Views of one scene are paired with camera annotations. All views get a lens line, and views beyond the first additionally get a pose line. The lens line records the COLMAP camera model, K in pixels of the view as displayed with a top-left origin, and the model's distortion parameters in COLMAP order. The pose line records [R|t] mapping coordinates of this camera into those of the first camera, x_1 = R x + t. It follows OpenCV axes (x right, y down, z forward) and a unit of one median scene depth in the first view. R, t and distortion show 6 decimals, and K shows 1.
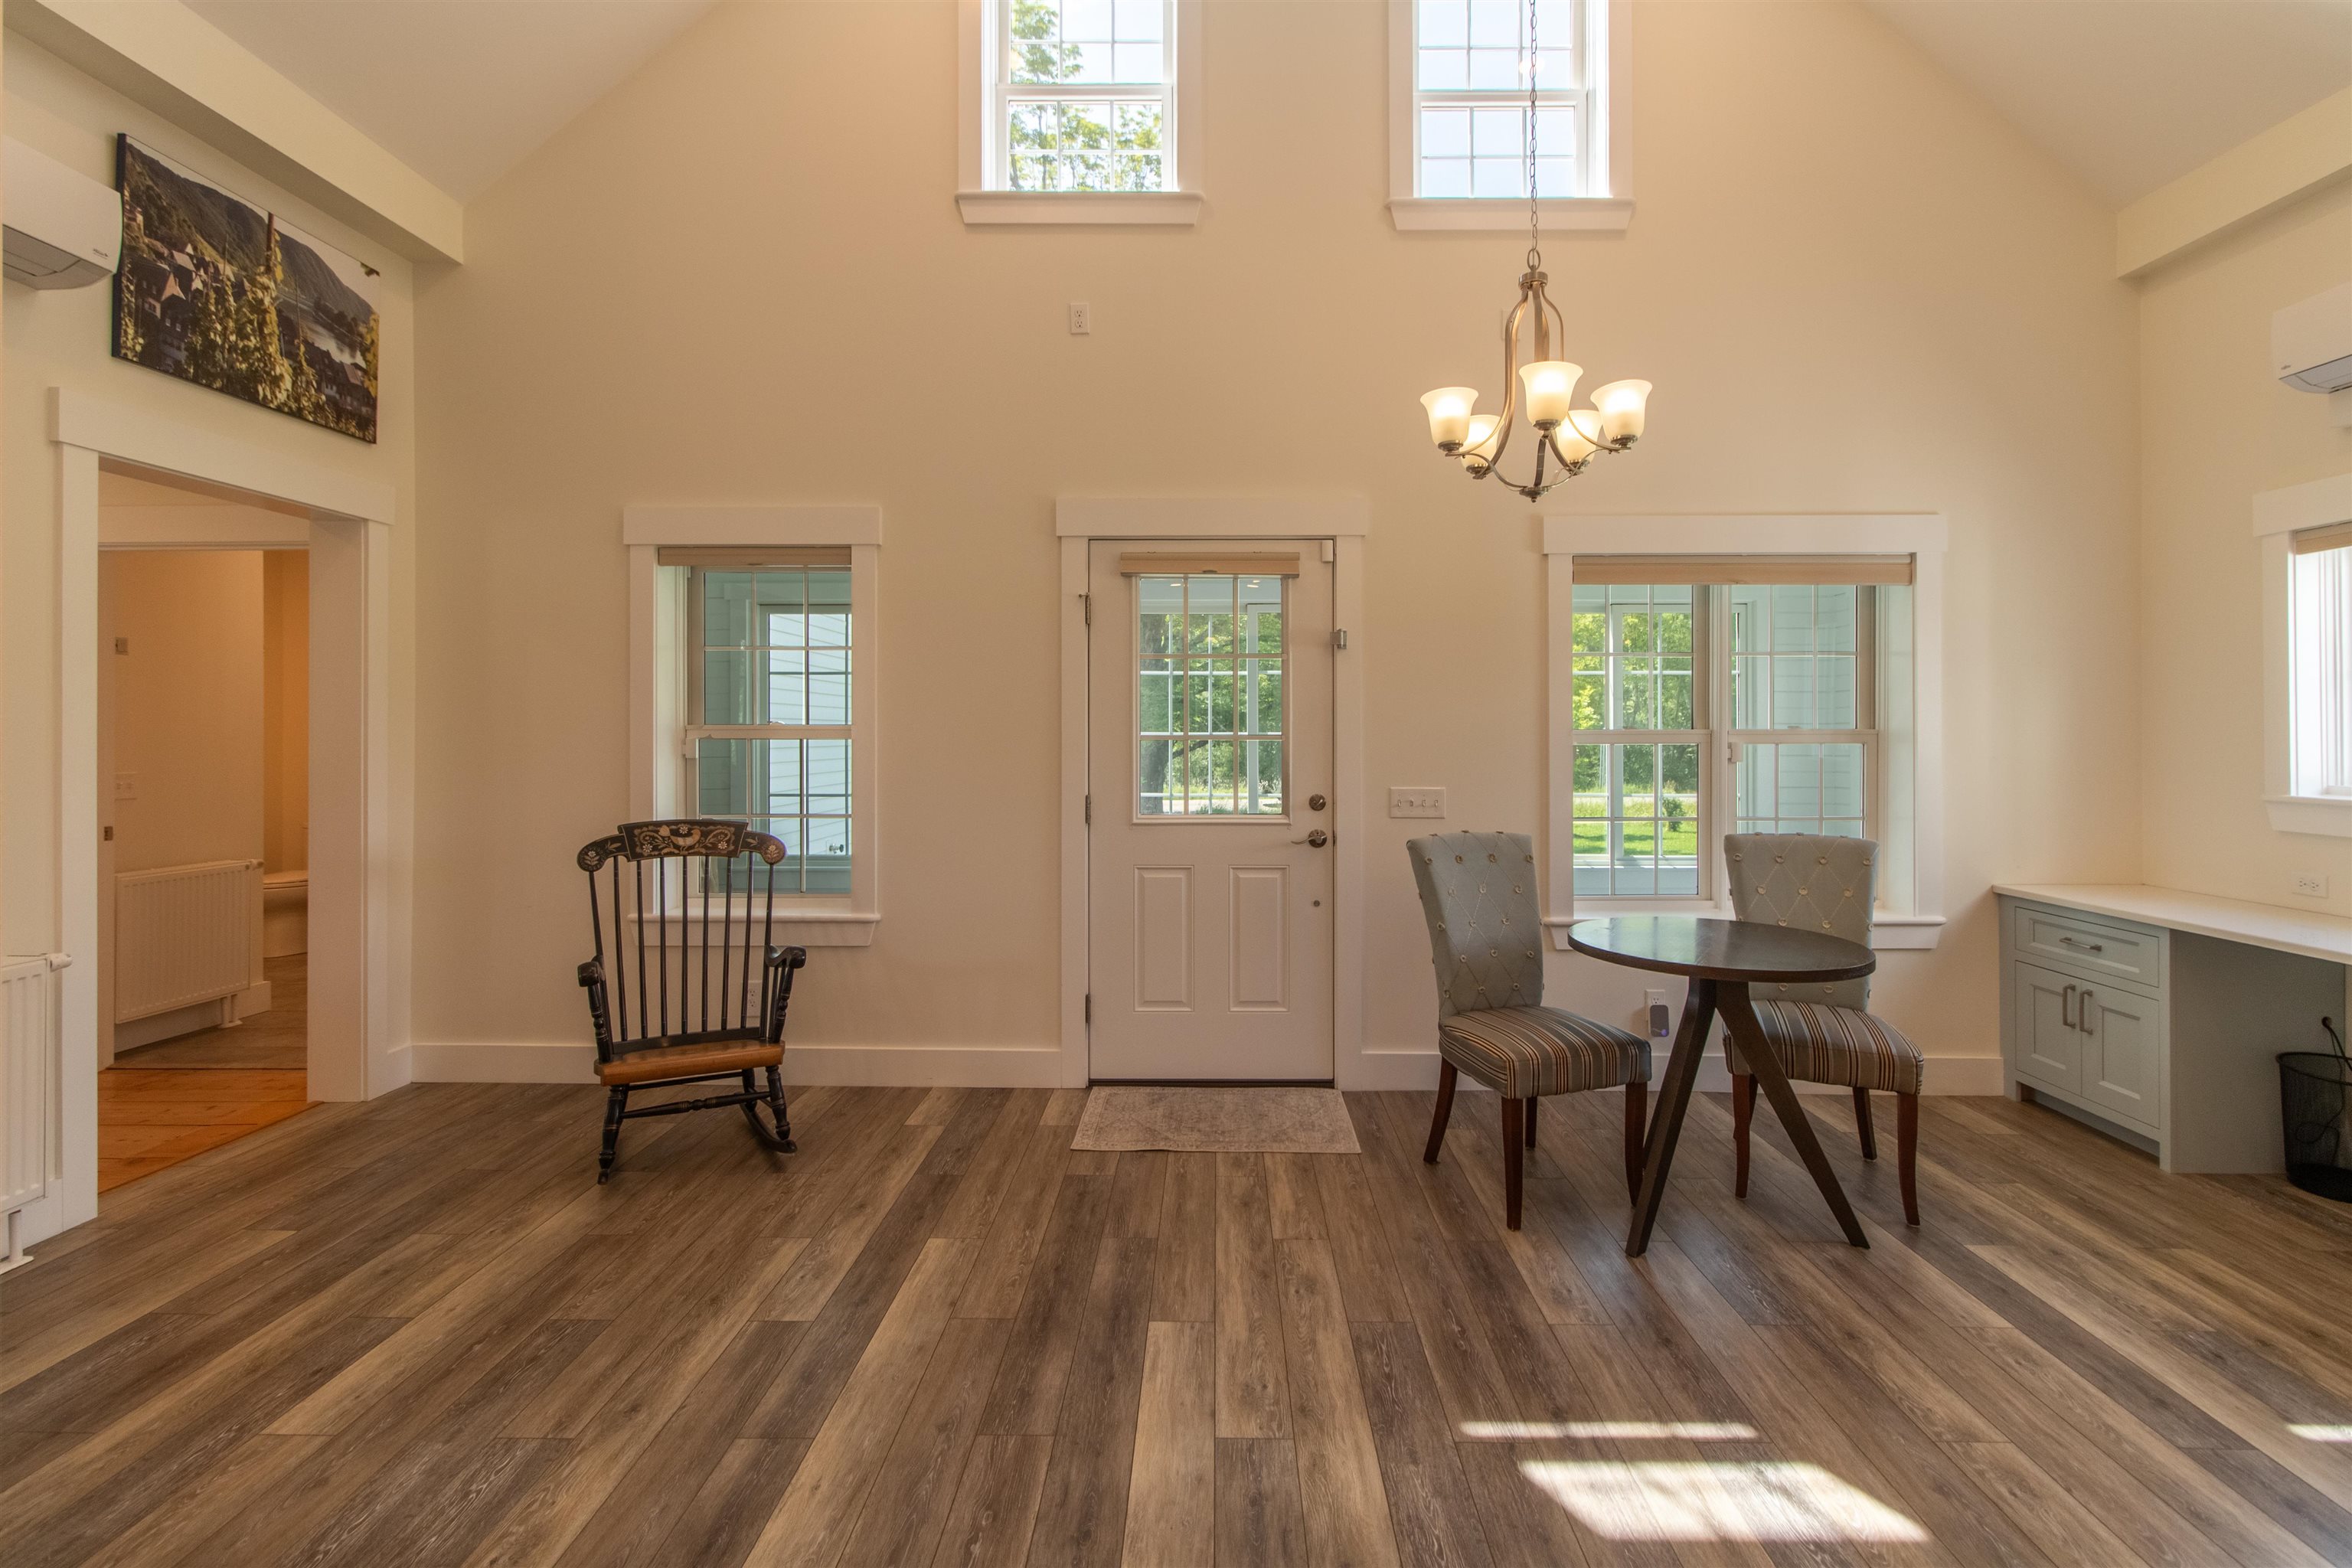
lens RADIAL K [[1081.5, 0, 1215.0], [0, 1081.5, 755.4], [0, 0, 1]] dist [-0.002232, 0.000624]
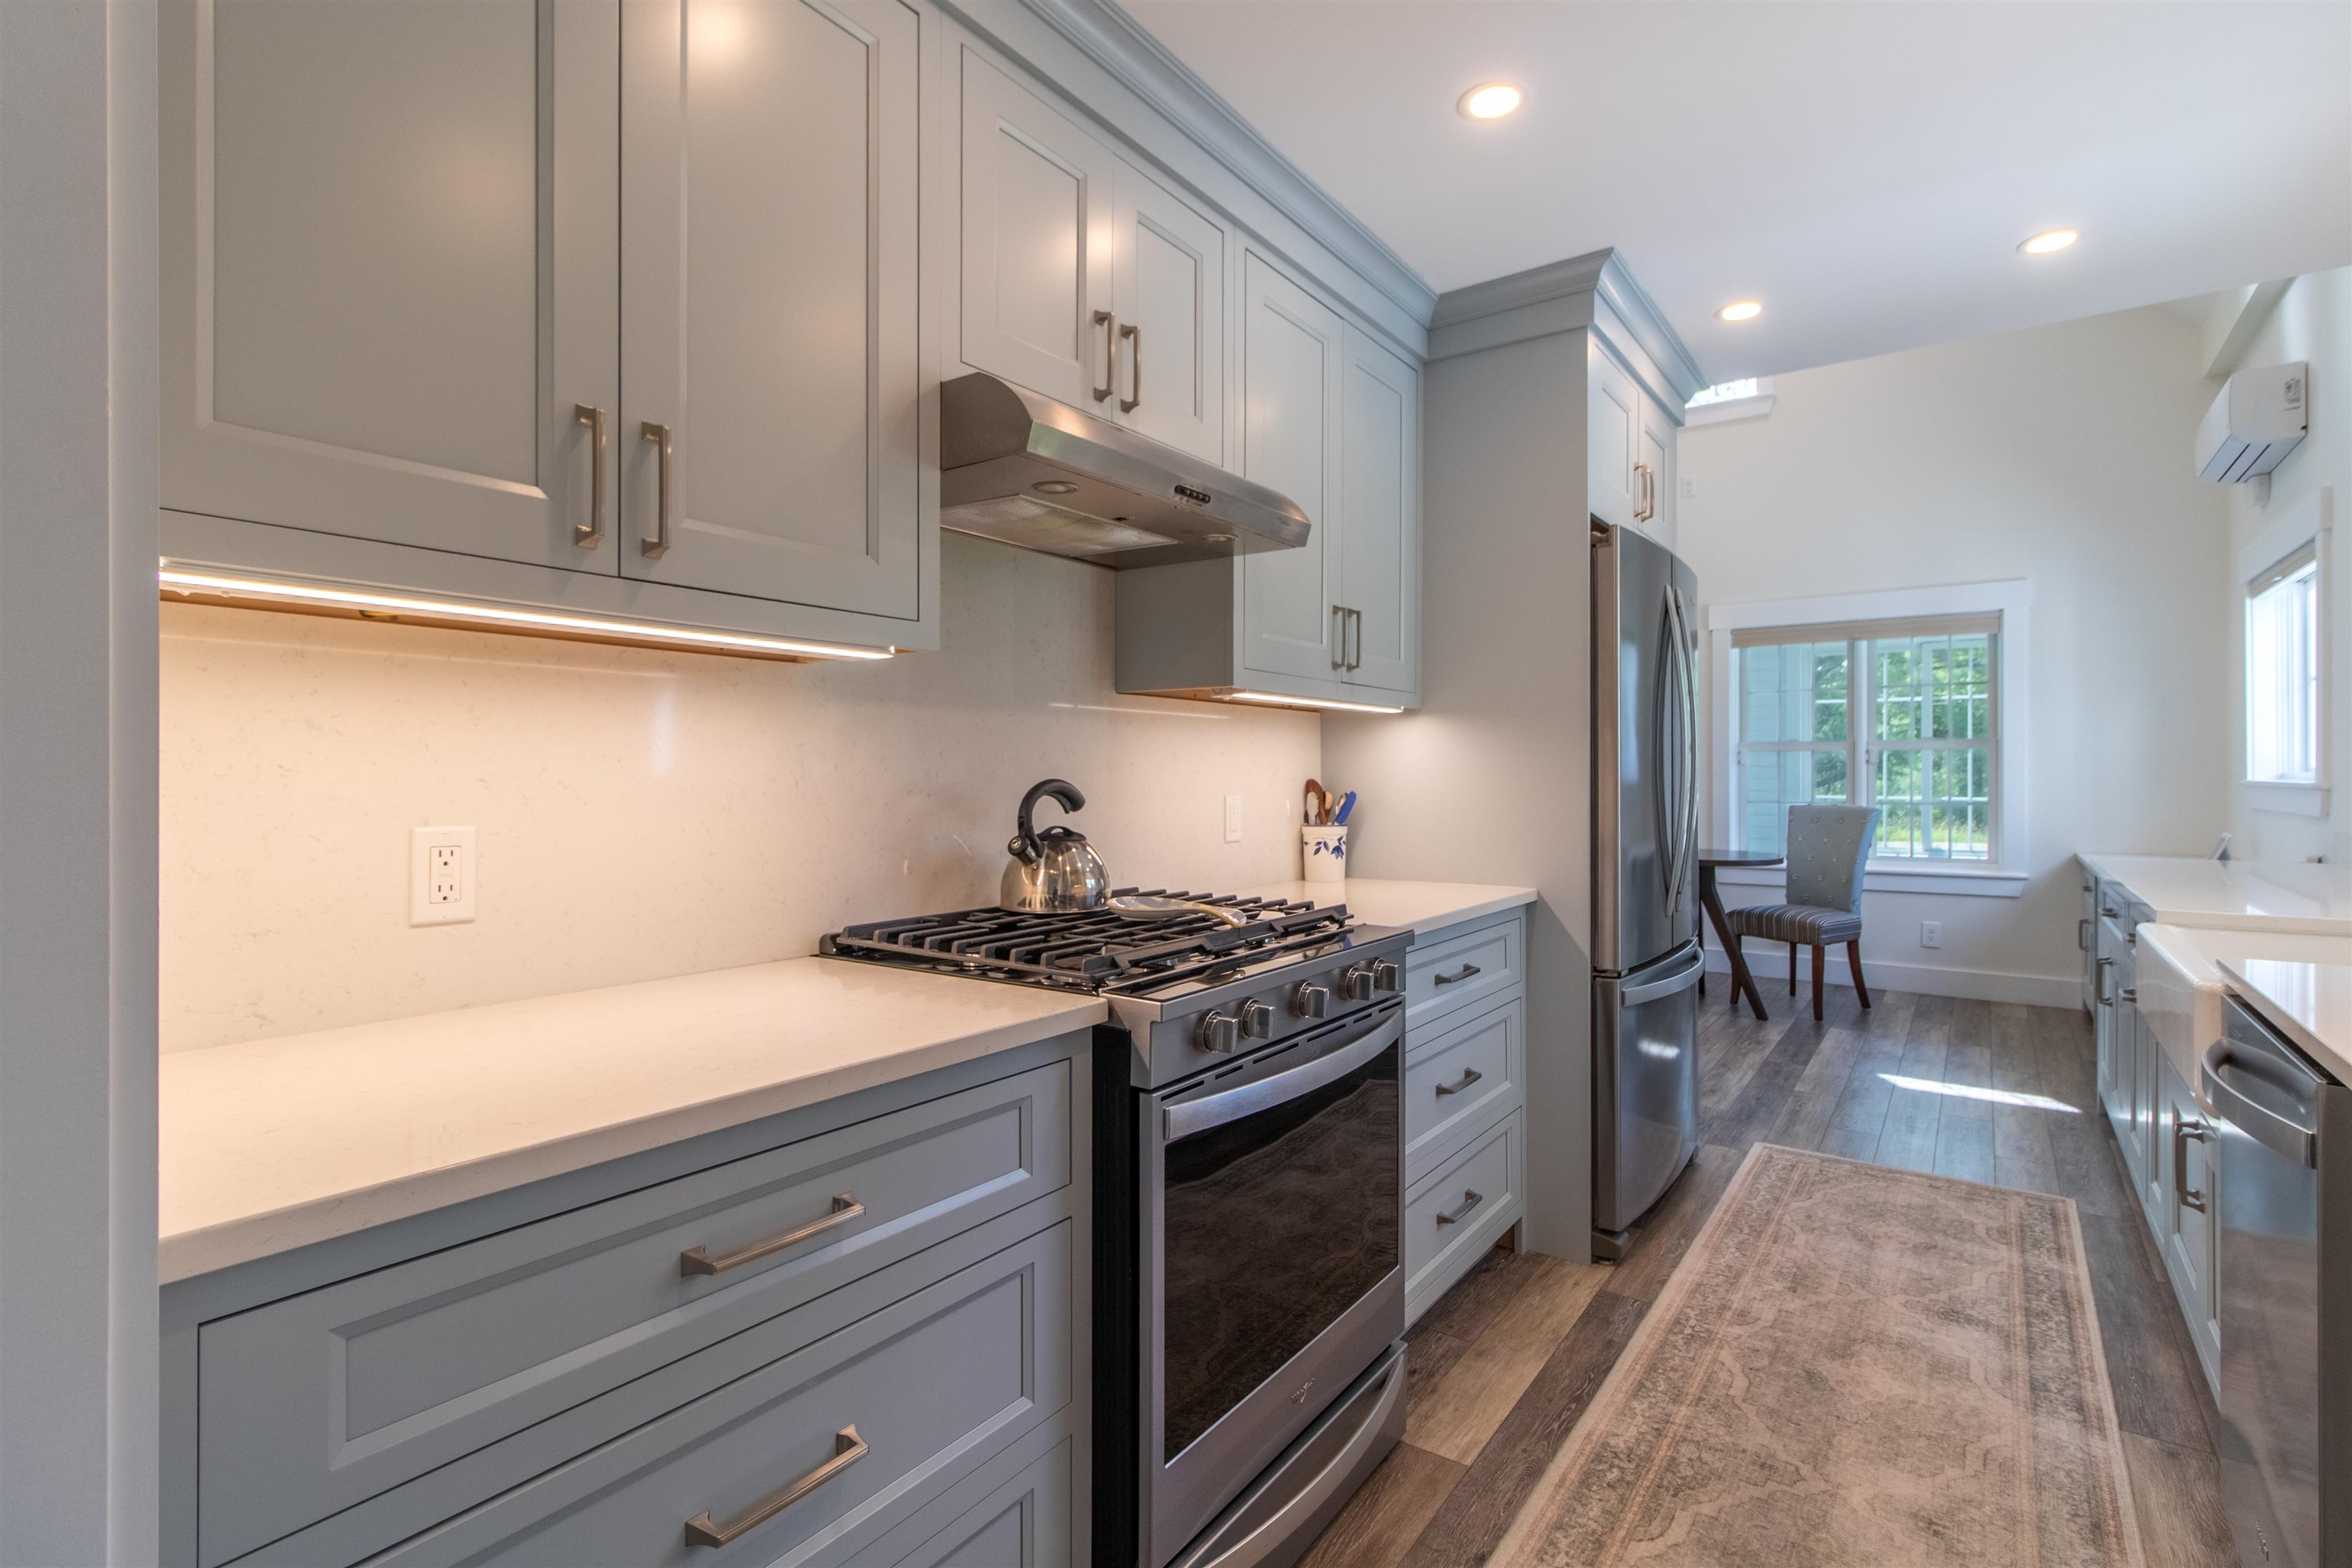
lens RADIAL K [[1158.8, 0, 1220.4], [0, 1158.8, 776.7], [0, 0, 1]] dist [0.000952, 0.000259]
pose [[0.836280, -0.004815, -0.548281, 0.732374], [-0.004487, 0.999868, -0.015623, 0.063480], [0.548284, 0.015525, 0.836148, -0.915518]]
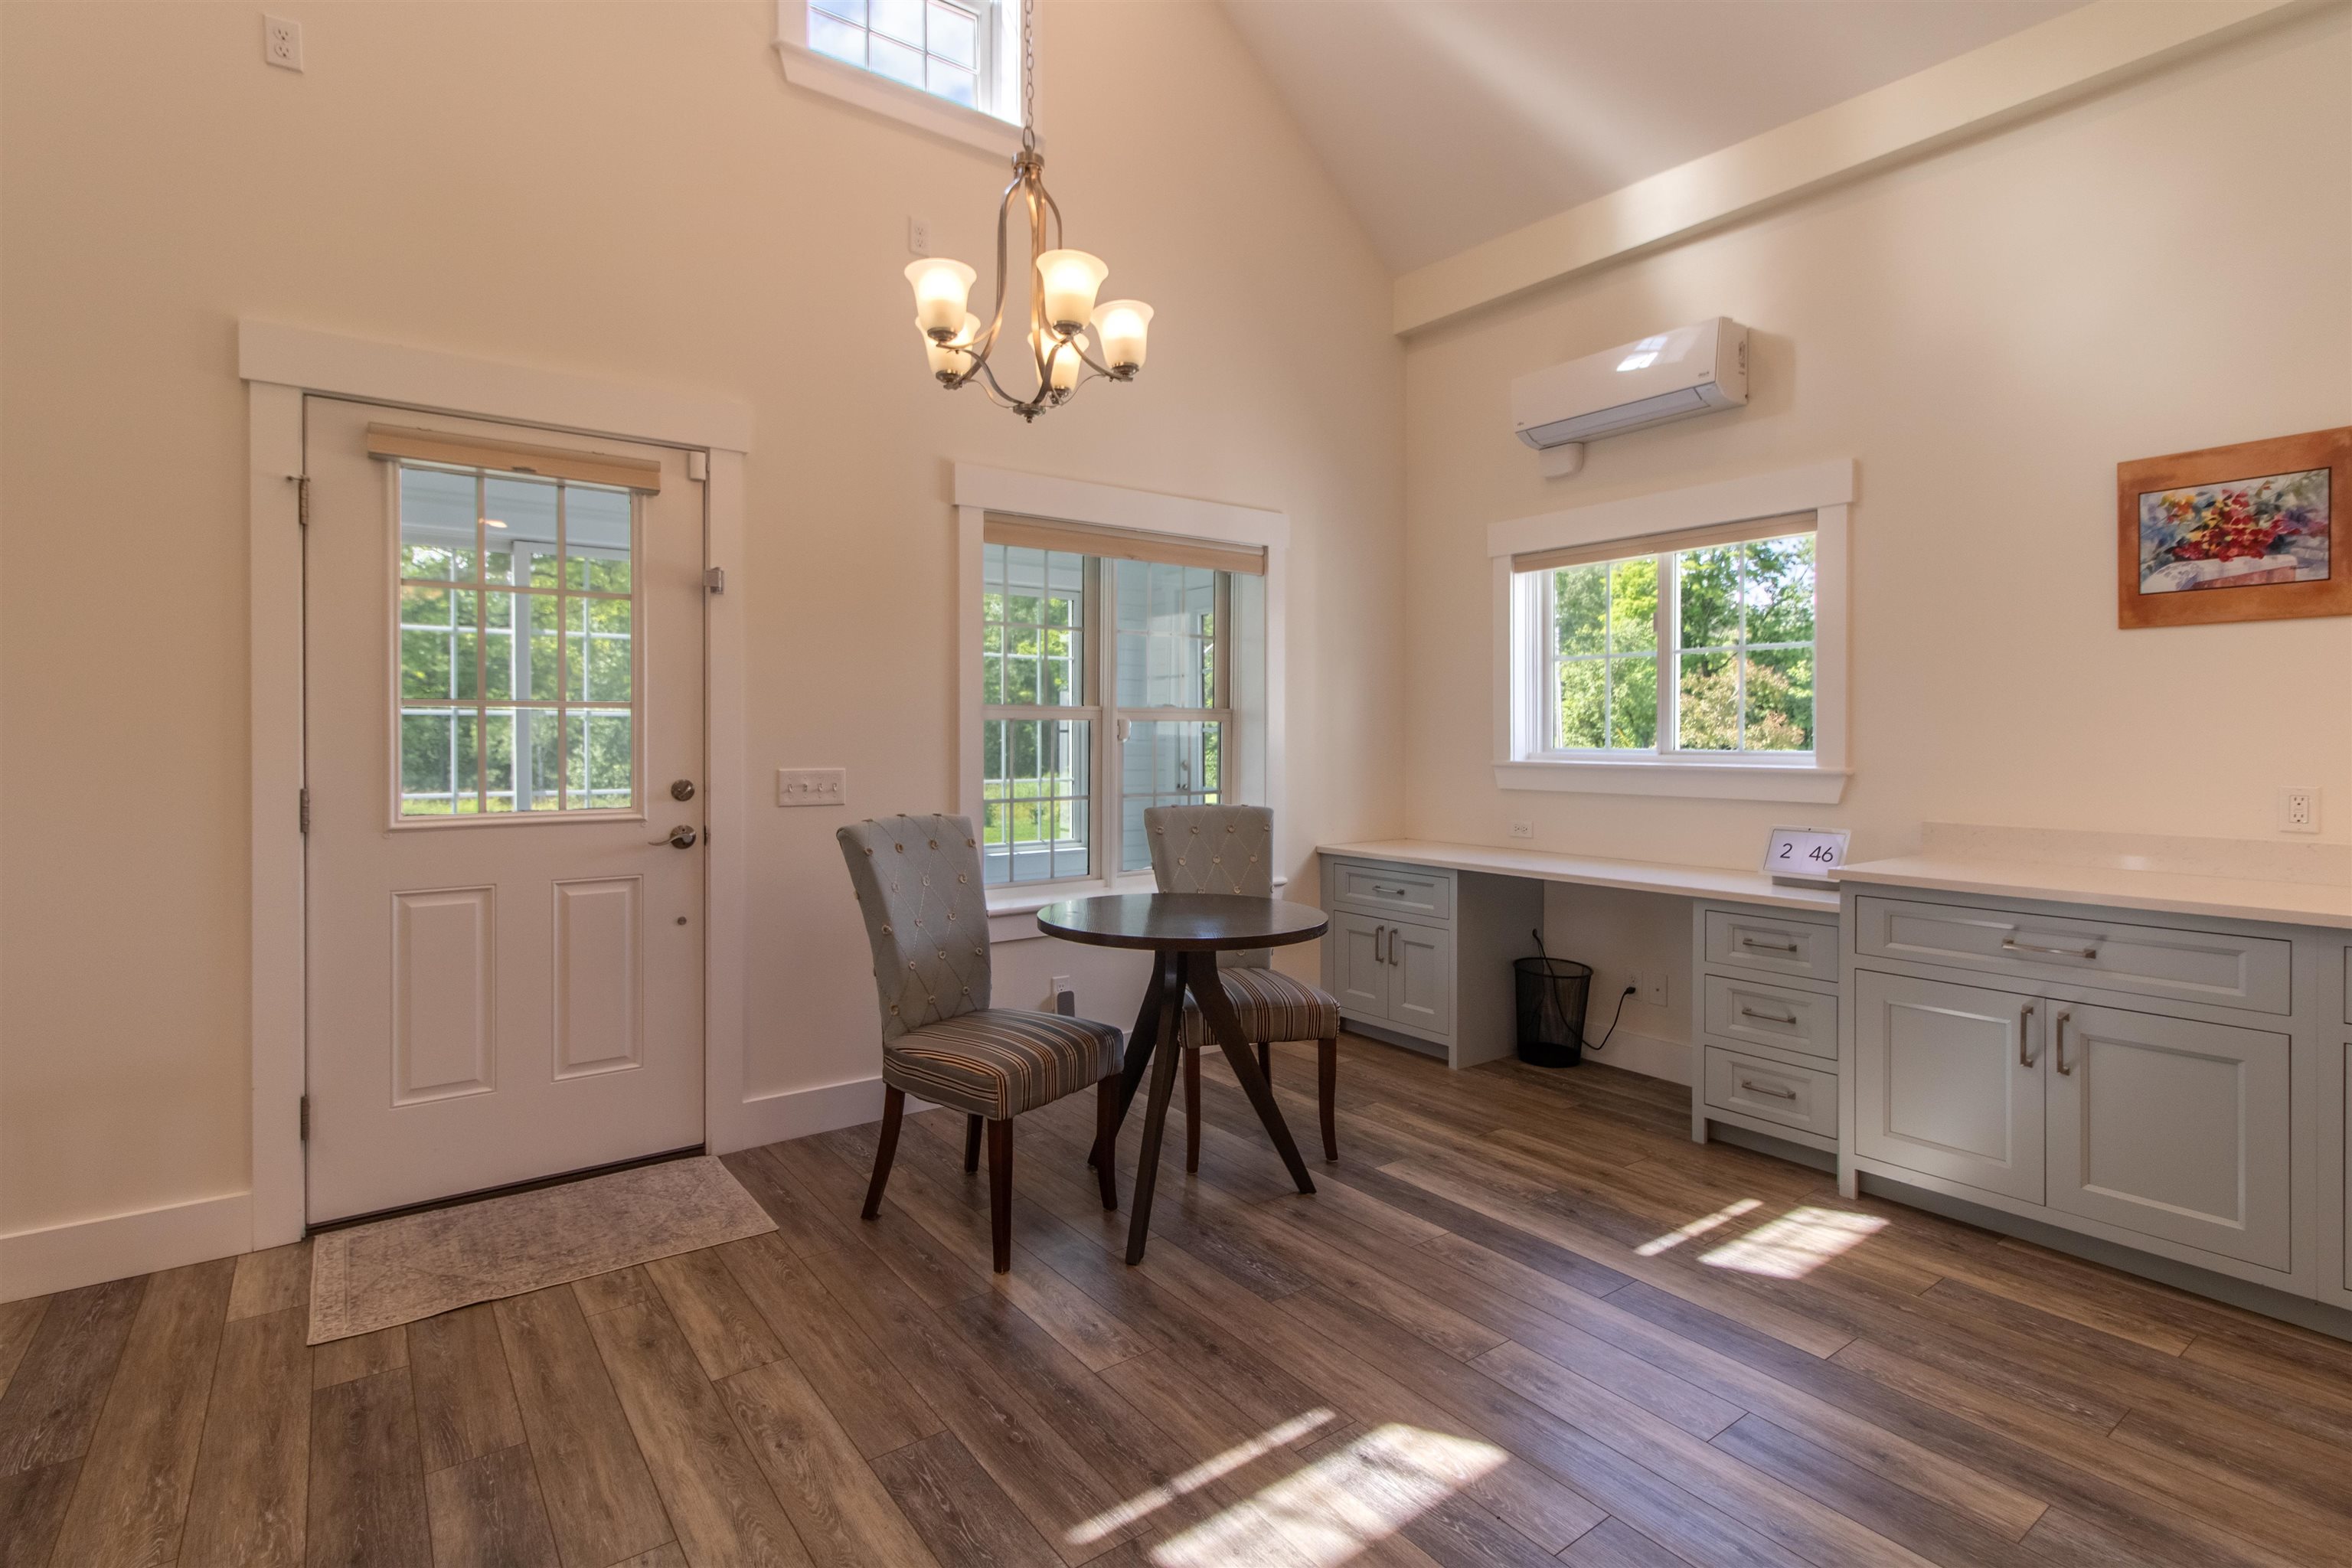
lens RADIAL K [[1112.4, 0, 1189.0], [0, 1112.4, 756.0], [0, 0, 1]] dist [0.000892, 0.000793]
pose [[0.799398, -0.010287, 0.600714, -0.111748], [0.010379, 0.999941, 0.003311, 0.024176], [-0.600712, 0.003588, 0.799457, 0.174863]]
